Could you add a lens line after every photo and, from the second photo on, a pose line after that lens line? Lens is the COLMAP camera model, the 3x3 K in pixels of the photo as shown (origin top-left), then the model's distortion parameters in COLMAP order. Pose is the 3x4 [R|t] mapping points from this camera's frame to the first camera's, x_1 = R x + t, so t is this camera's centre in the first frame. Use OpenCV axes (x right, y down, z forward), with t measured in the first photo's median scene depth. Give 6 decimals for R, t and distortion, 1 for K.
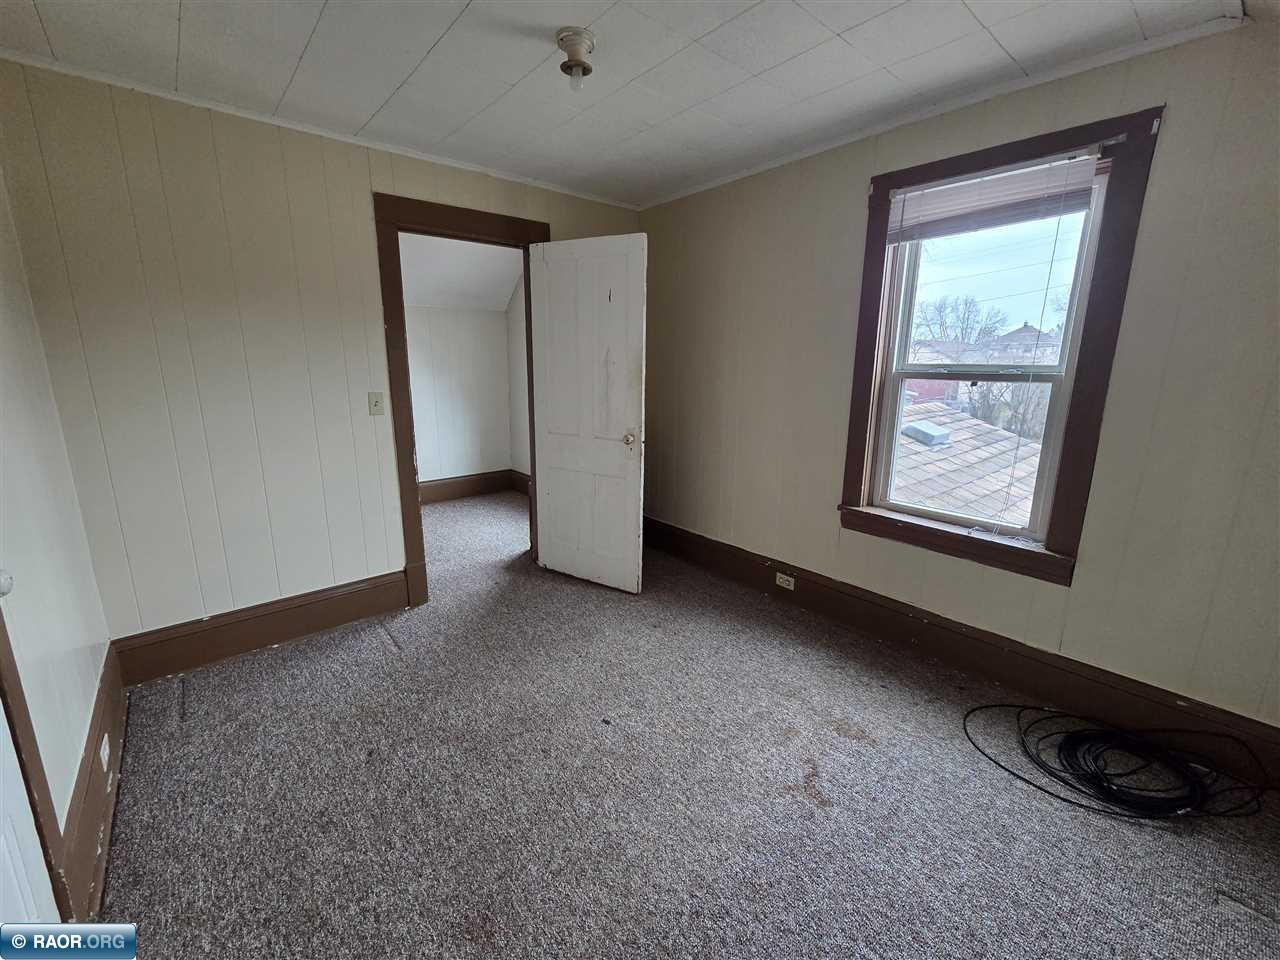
lens RADIAL K [[527.0, 0, 627.6], [0, 527.0, 477.2], [0, 0, 1]] dist [0.006758, -0.001033]
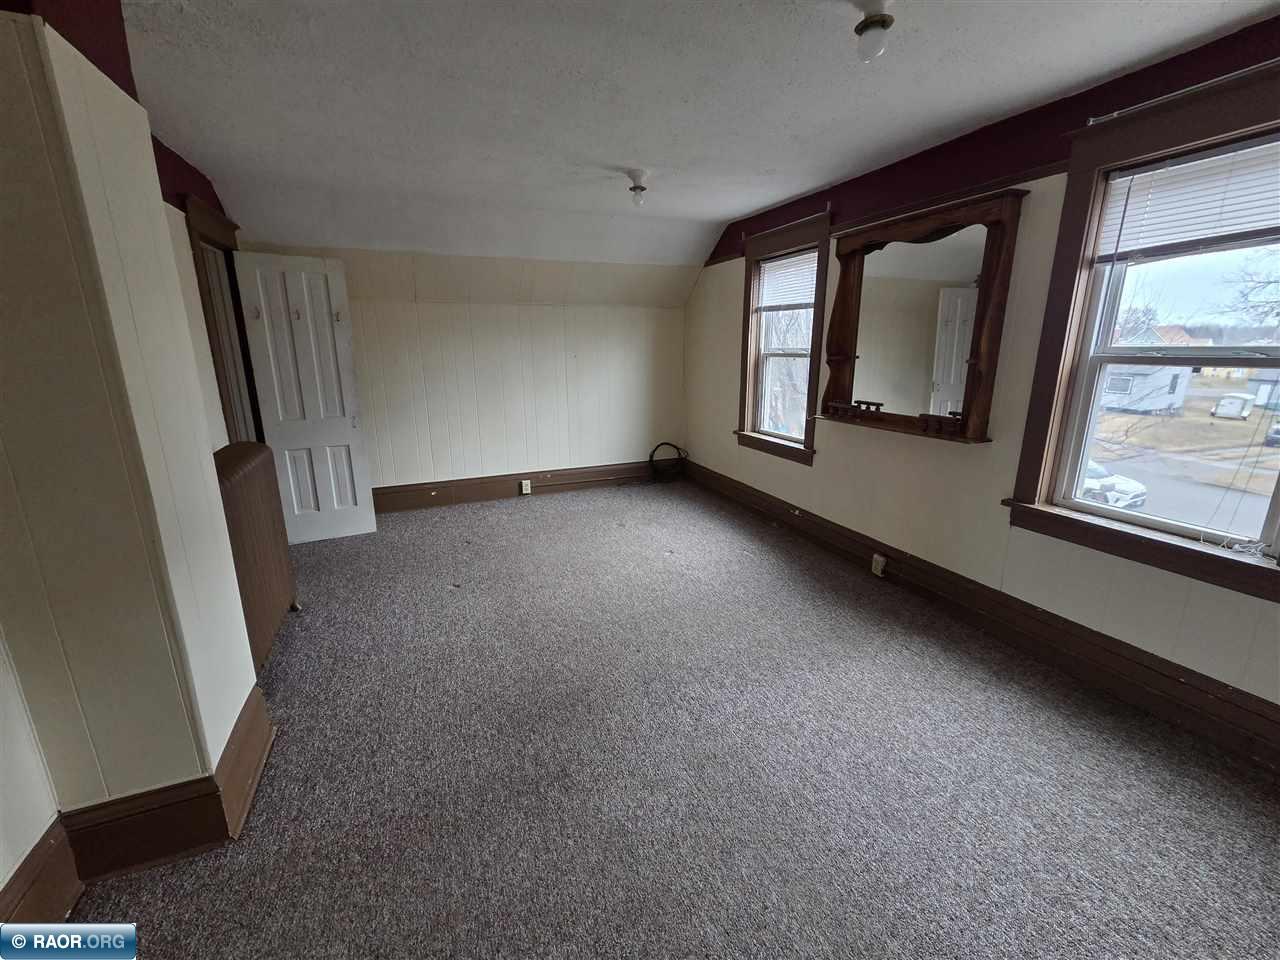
lens RADIAL K [[527.0, 0, 643.6], [0, 527.0, 478.3], [0, 0, 1]] dist [0.006758, -0.001033]
pose [[0.950481, 0.054861, -0.305902, 0.074383], [-0.048728, 0.998429, 0.027655, 0.020100], [0.306939, -0.011379, 0.951661, -0.098647]]
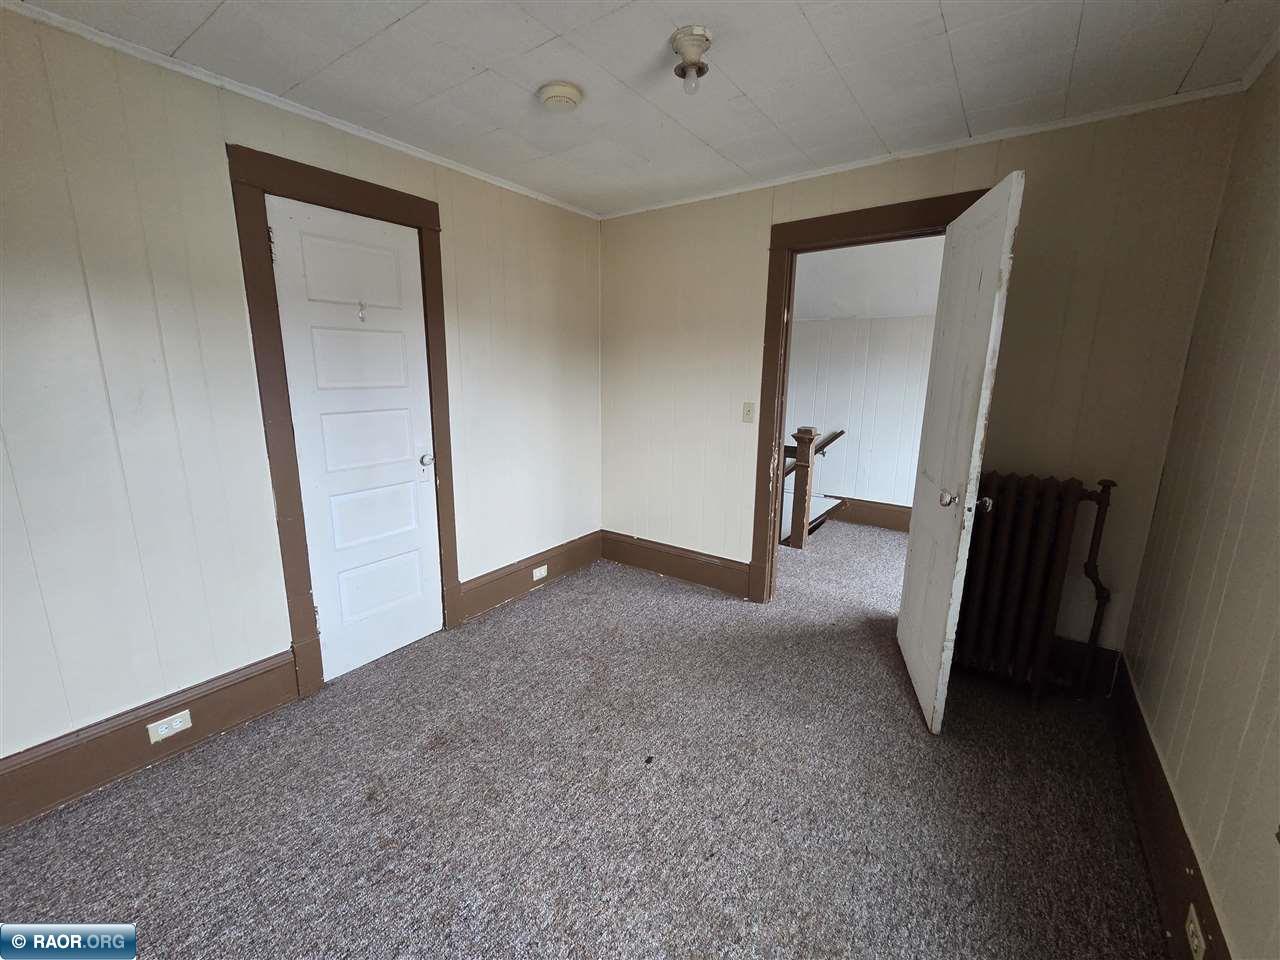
lens RADIAL K [[527.0, 0, 638.3], [0, 527.0, 475.8], [0, 0, 1]] dist [0.006758, -0.001033]
pose [[0.247790, 0.196515, -0.948674, 0.668181], [-0.219810, 0.965079, 0.142500, -0.137637], [0.943548, 0.173218, 0.282333, 0.562722]]
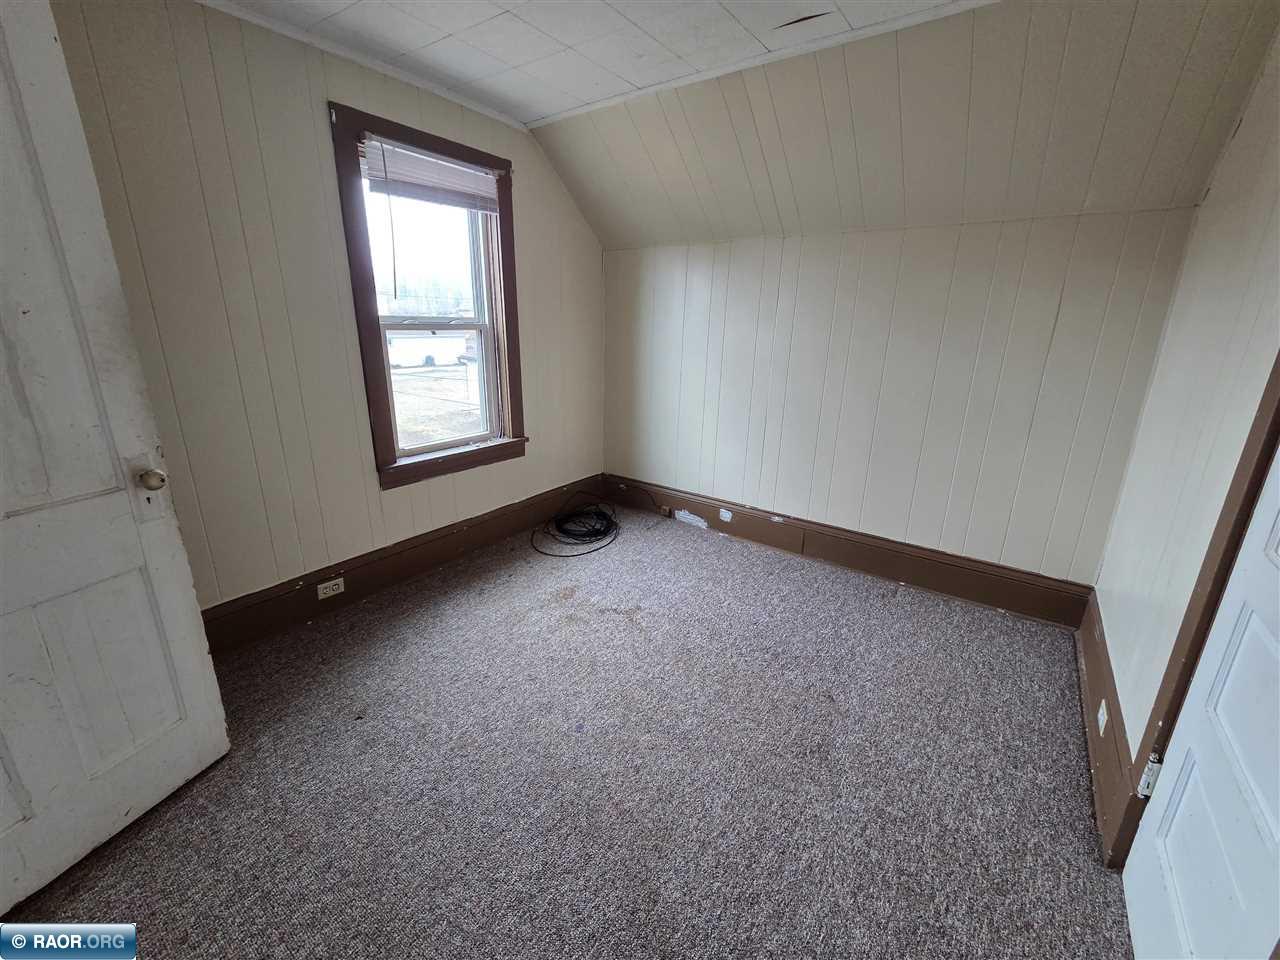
lens RADIAL K [[527.0, 0, 638.7], [0, 527.0, 476.5], [0, 0, 1]] dist [0.006758, -0.001033]
pose [[-0.240316, -0.285863, 0.927648, -0.687538], [0.200764, 0.920353, 0.335625, -0.184027], [-0.949706, 0.266894, -0.163785, 0.837961]]
